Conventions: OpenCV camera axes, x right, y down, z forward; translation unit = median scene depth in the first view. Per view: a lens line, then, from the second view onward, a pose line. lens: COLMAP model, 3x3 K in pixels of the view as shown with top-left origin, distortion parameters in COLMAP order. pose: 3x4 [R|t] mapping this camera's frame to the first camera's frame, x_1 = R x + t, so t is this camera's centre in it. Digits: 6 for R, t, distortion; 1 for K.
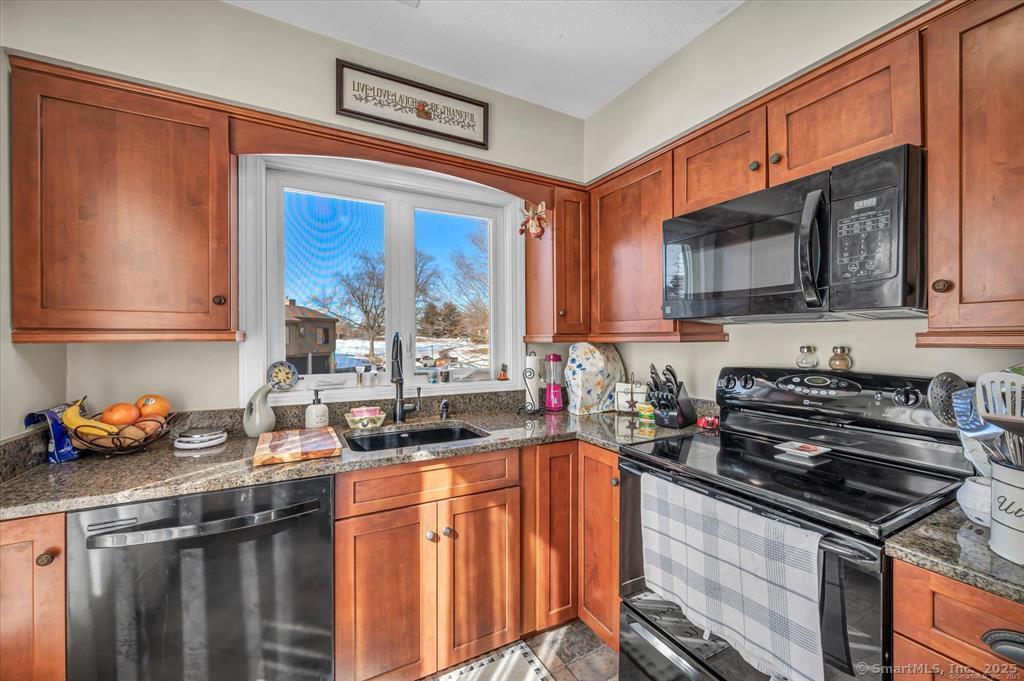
lens RADIAL K [[411.5, 0, 514.8], [0, 411.5, 344.1], [0, 0, 1]] dist [-0.001527, 0.000234]
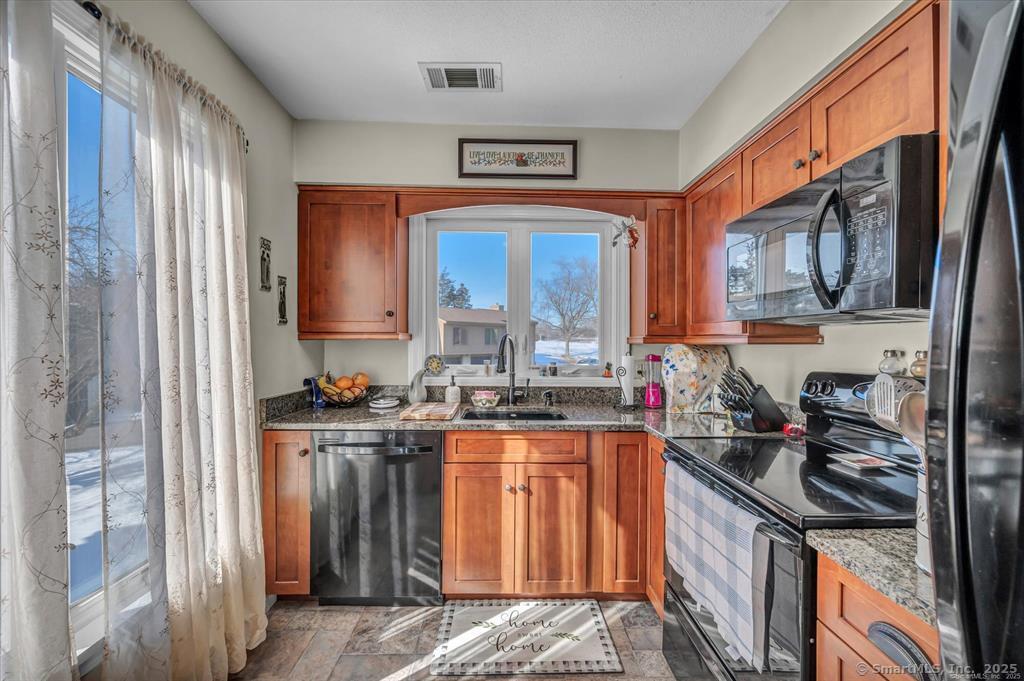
lens RADIAL K [[411.5, 0, 514.2], [0, 411.5, 347.0], [0, 0, 1]] dist [-0.001527, 0.000234]
pose [[0.888919, 0.014669, -0.457830, 0.351606], [-0.013147, 0.999892, 0.006510, 0.003200], [0.457876, 0.000232, 0.889016, -0.144655]]
